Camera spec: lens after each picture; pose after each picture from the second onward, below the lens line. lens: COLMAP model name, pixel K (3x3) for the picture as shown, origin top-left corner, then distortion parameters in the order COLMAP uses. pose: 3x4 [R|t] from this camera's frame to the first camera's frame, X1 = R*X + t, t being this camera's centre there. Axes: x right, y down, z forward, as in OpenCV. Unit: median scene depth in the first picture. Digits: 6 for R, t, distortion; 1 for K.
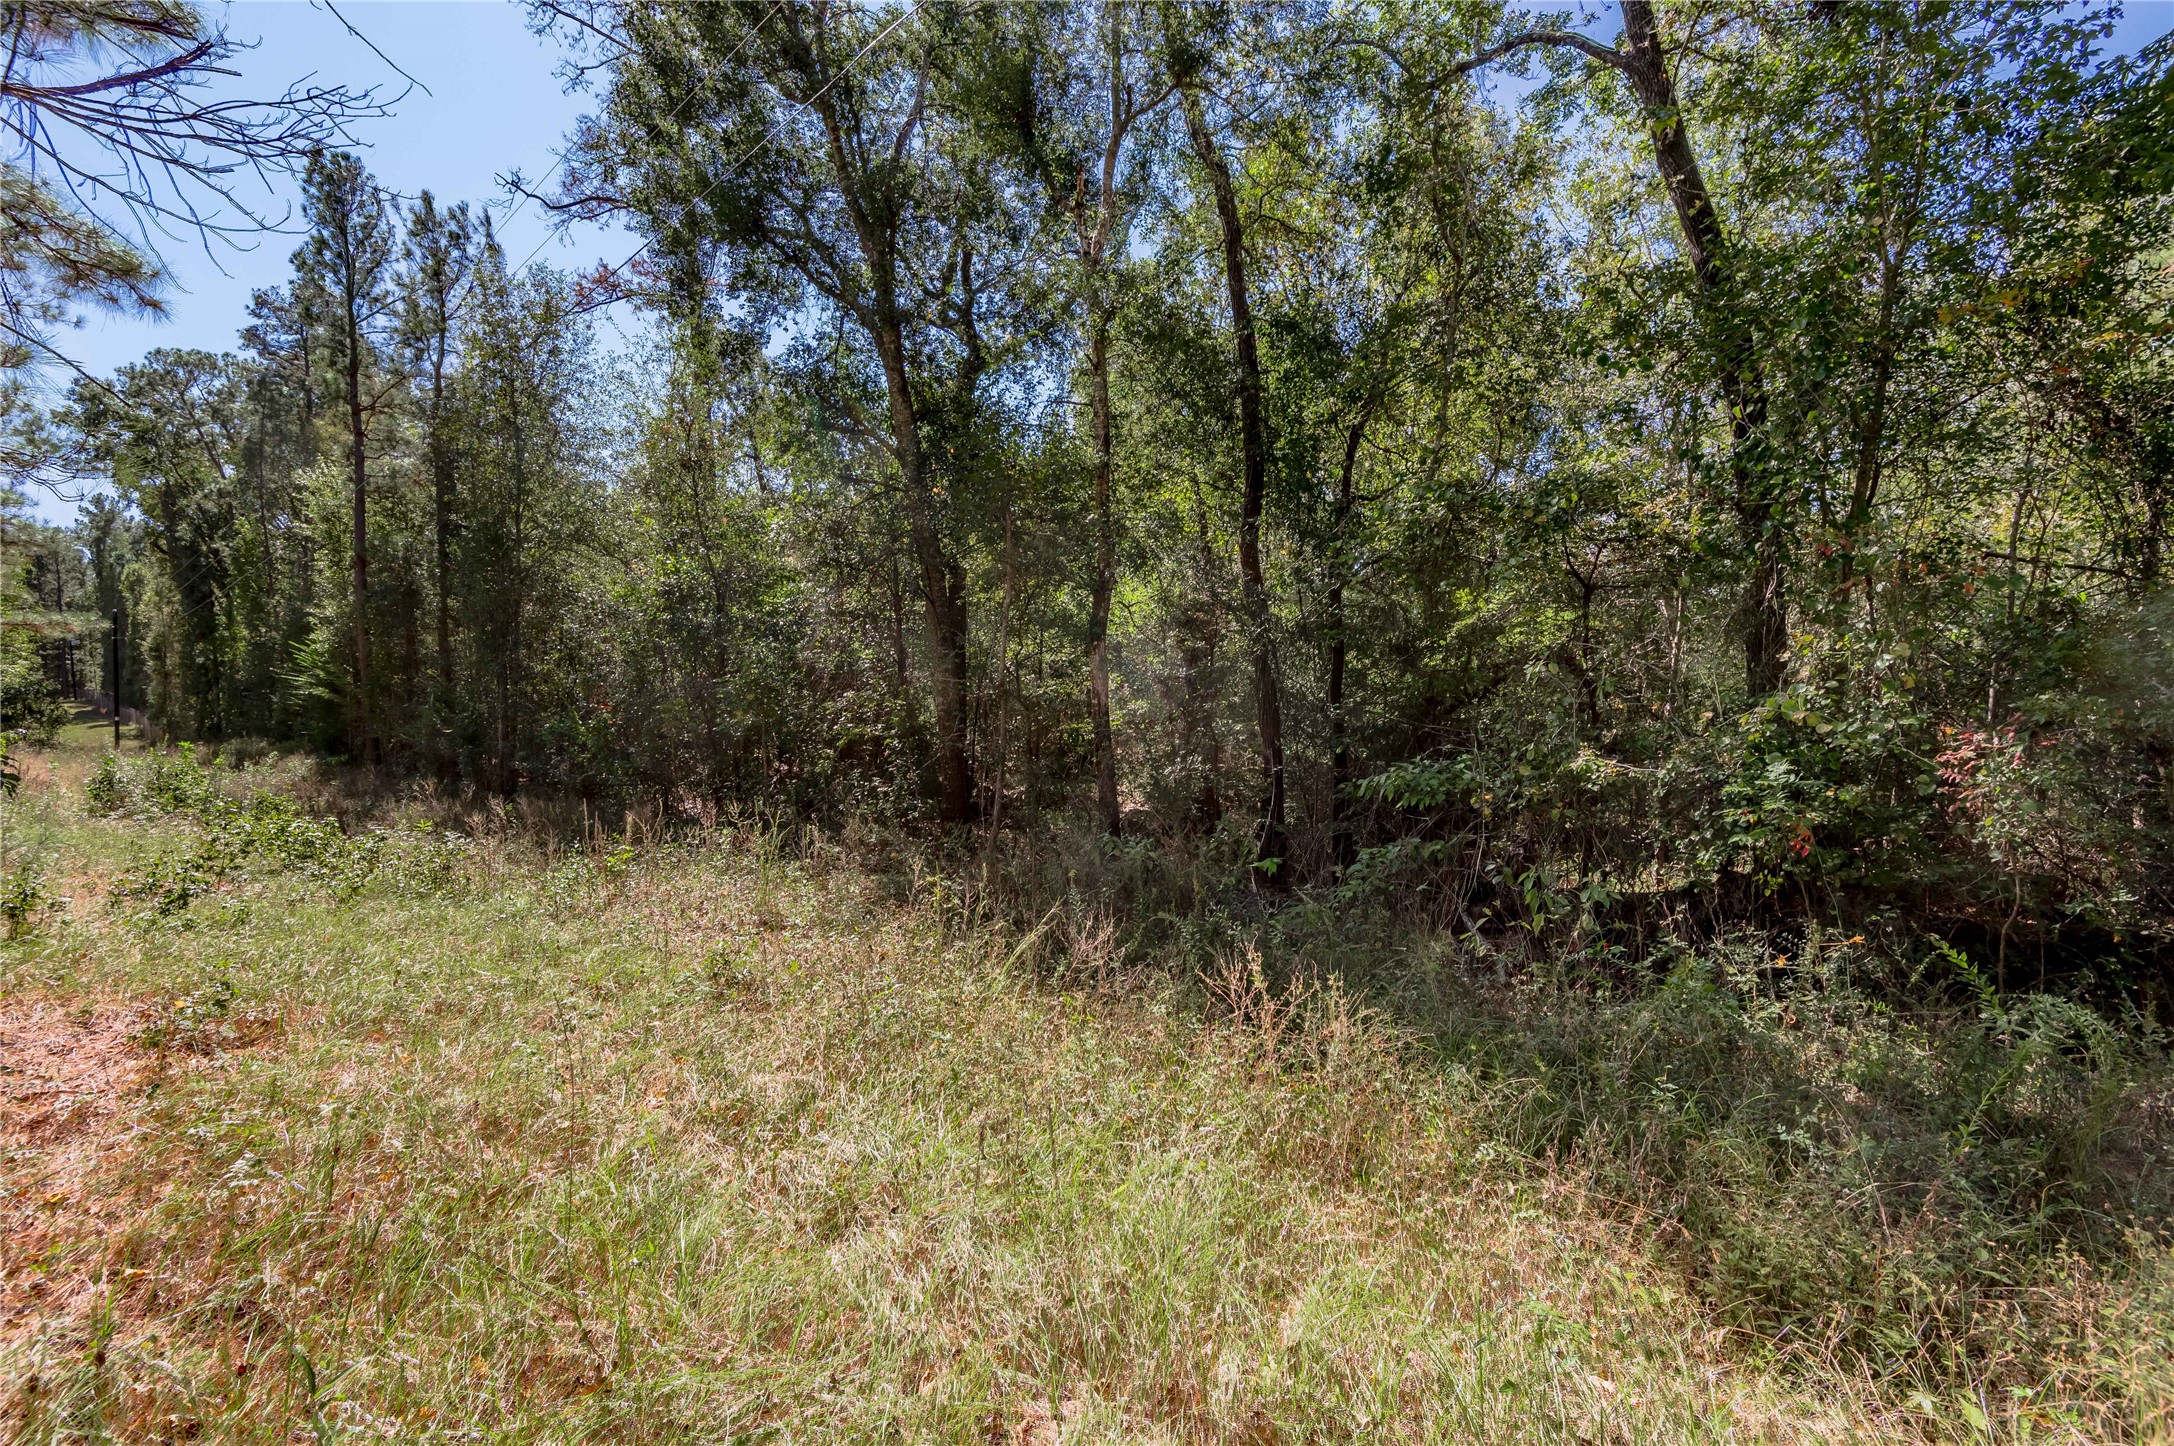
lens RADIAL K [[960.5, 0, 1087.0], [0, 960.5, 723.0], [0, 0, 1]] dist [0.000768, -0.016217]
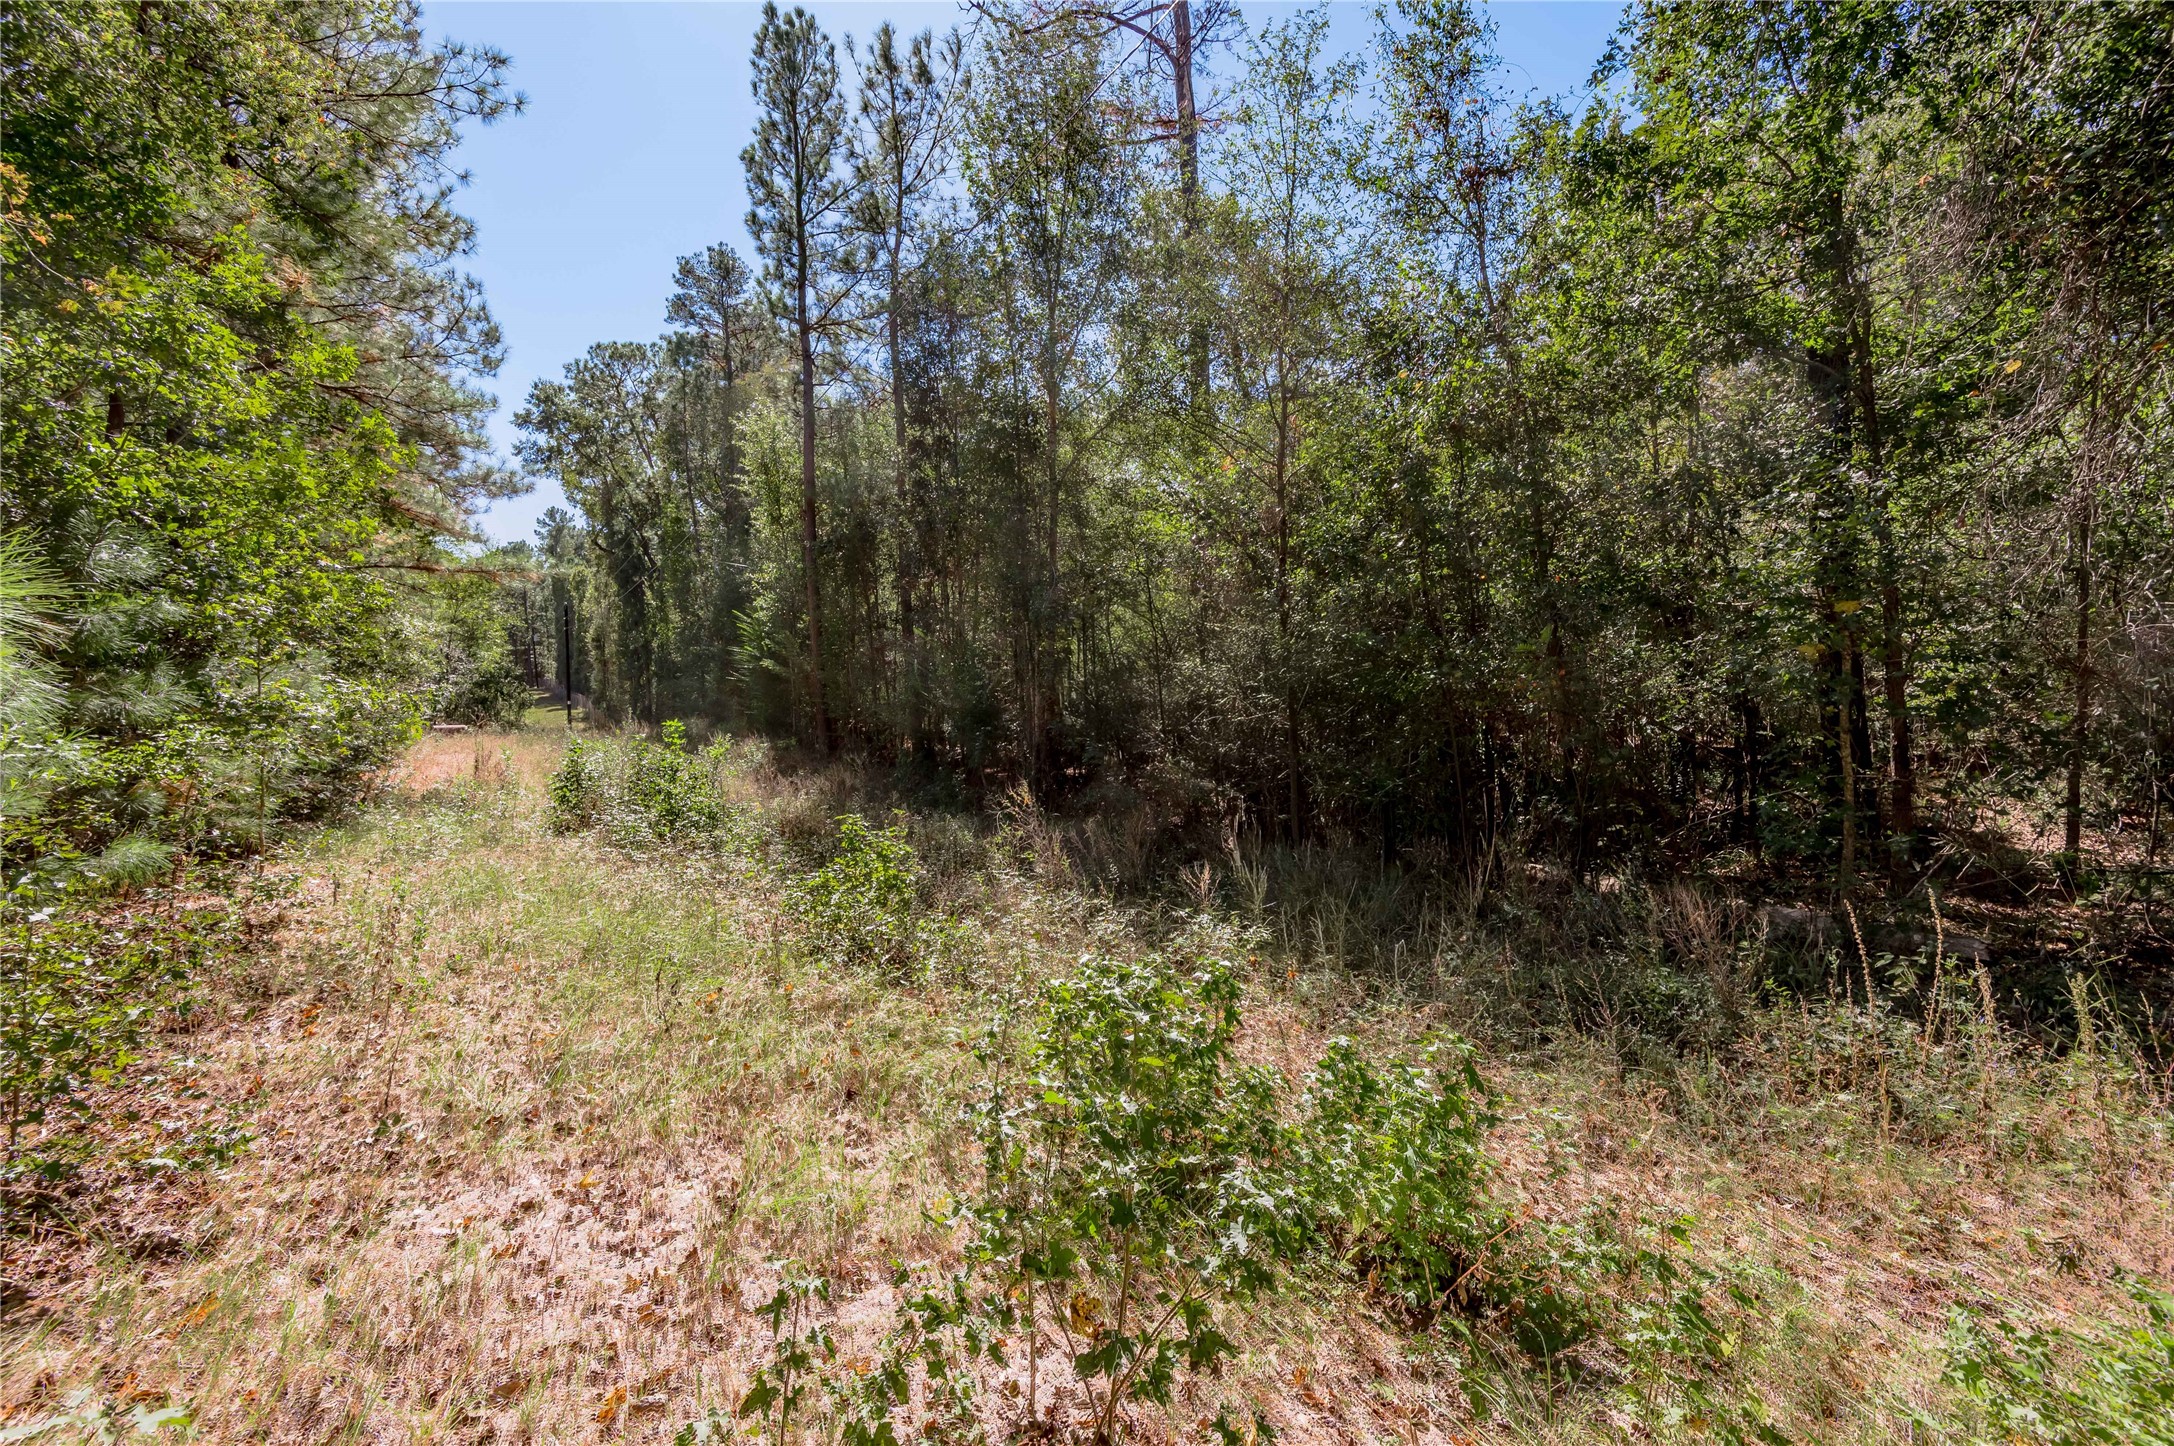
lens RADIAL K [[975.7, 0, 1087.0], [0, 975.7, 723.0], [0, 0, 1]] dist [-0.049722, -0.000112]
pose [[0.954604, 0.000351, -0.297879, -0.163421], [0.005174, 0.999829, 0.017757, 0.003409], [0.297834, -0.018492, 0.954438, 0.152431]]
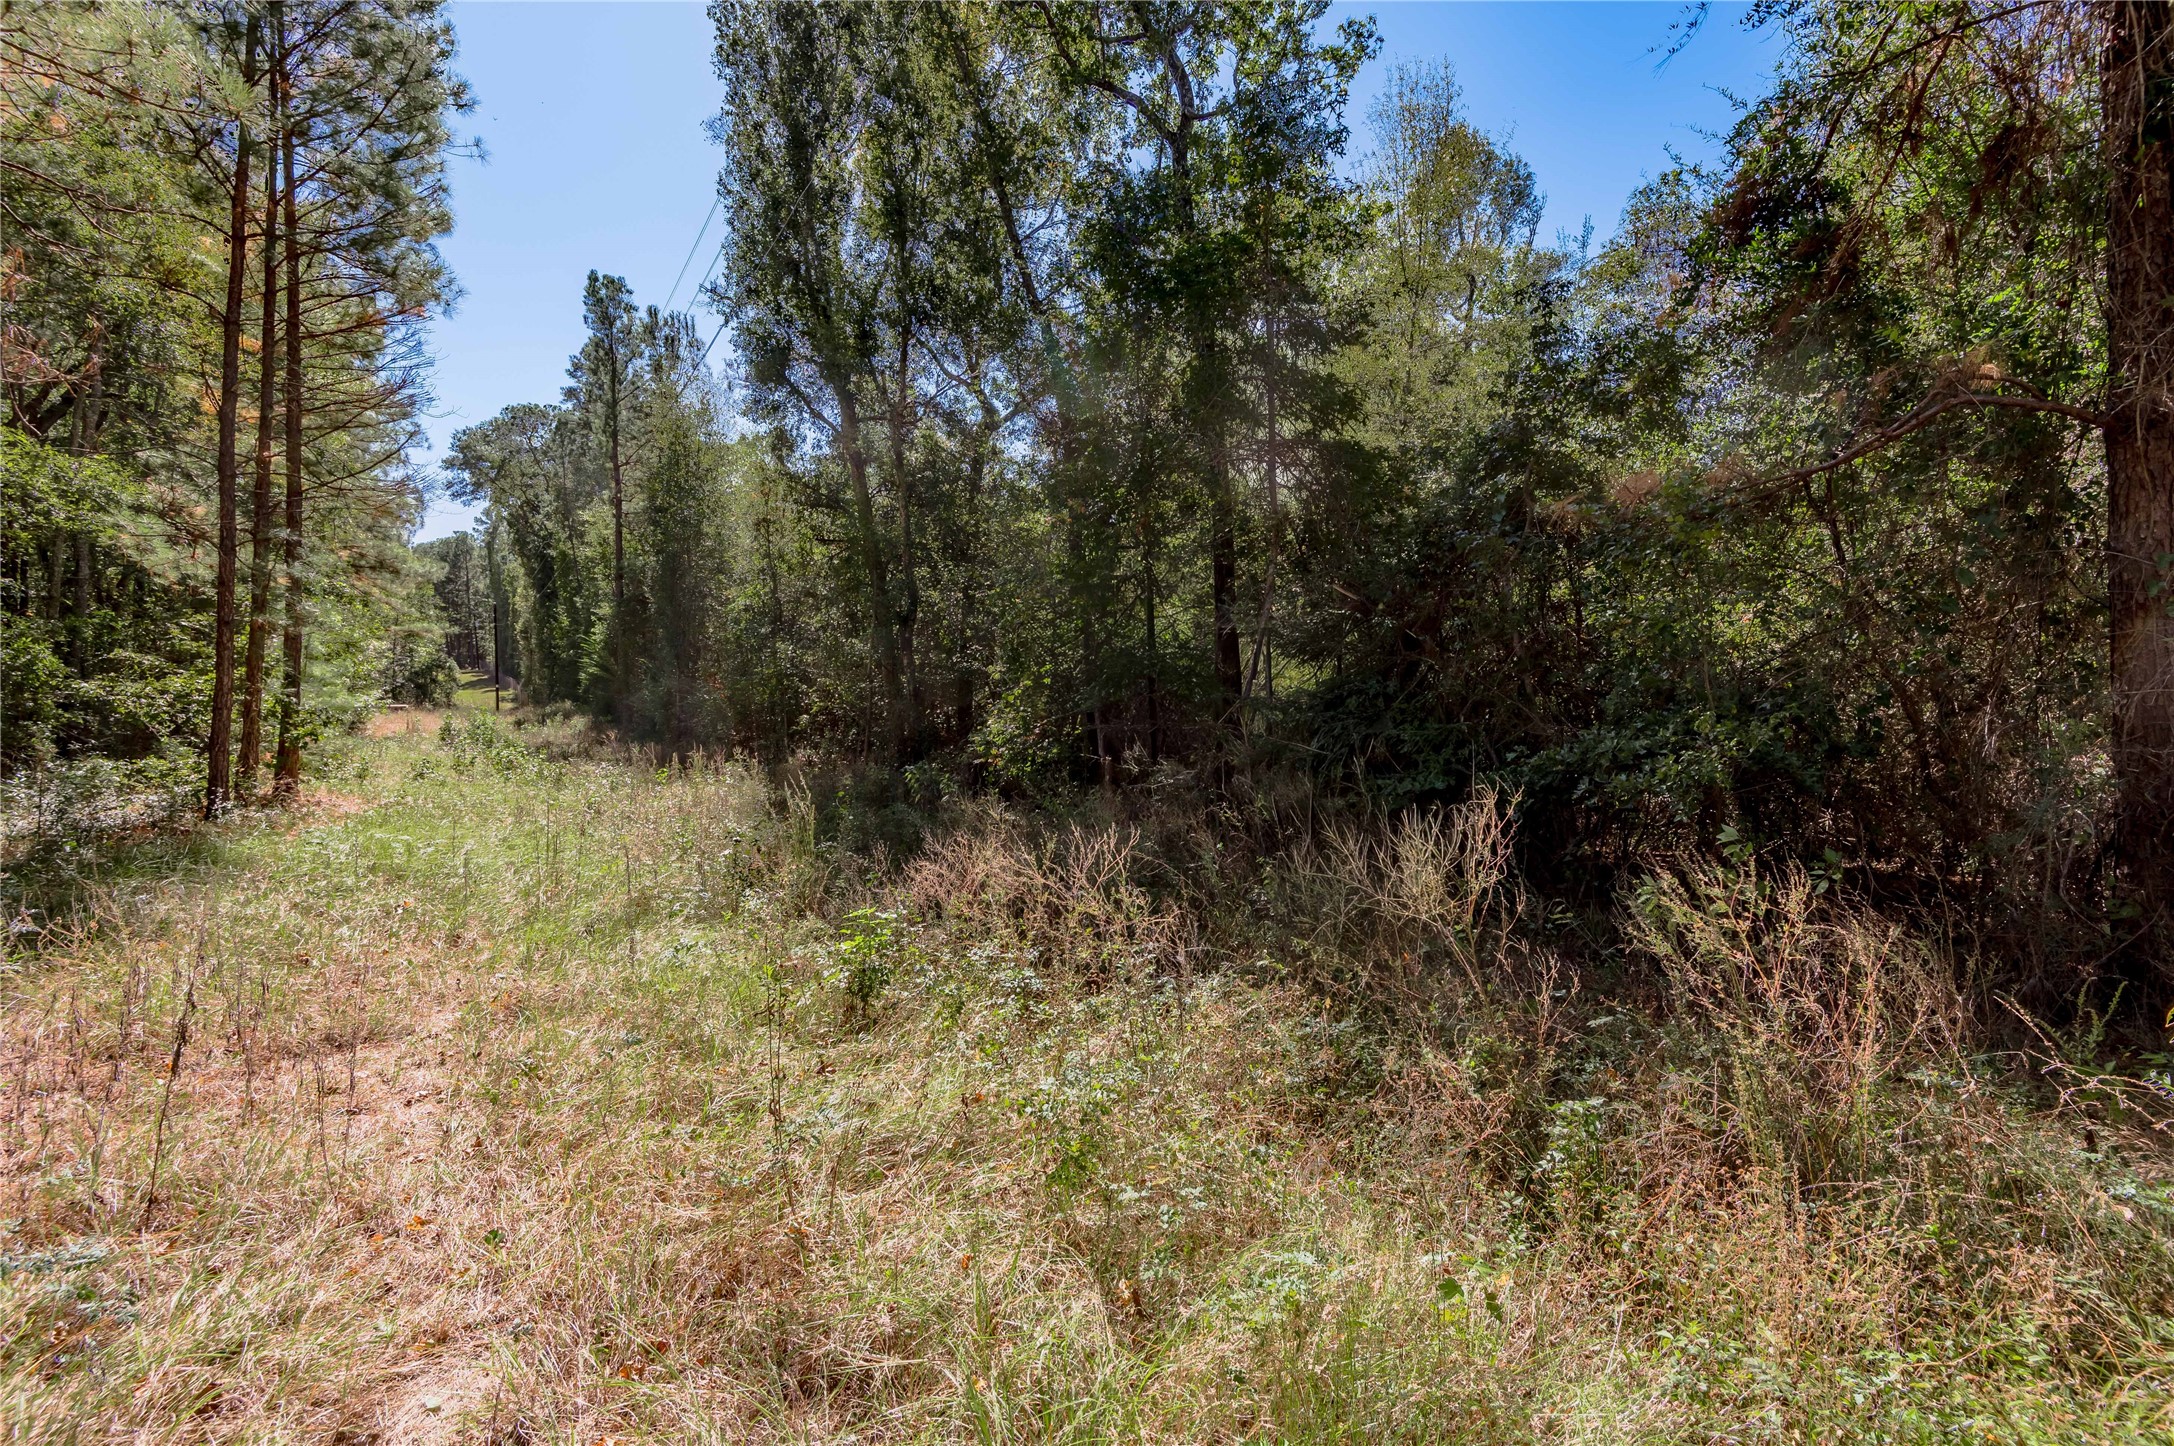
lens RADIAL K [[1027.5, 0, 1087.0], [0, 1027.5, 723.0], [0, 0, 1]] dist [-0.052328, 0.000083]
pose [[0.959723, 0.023532, -0.279960, 0.175667], [-0.016918, 0.999518, 0.026019, -0.004966], [0.280438, -0.020235, 0.959659, -0.125238]]
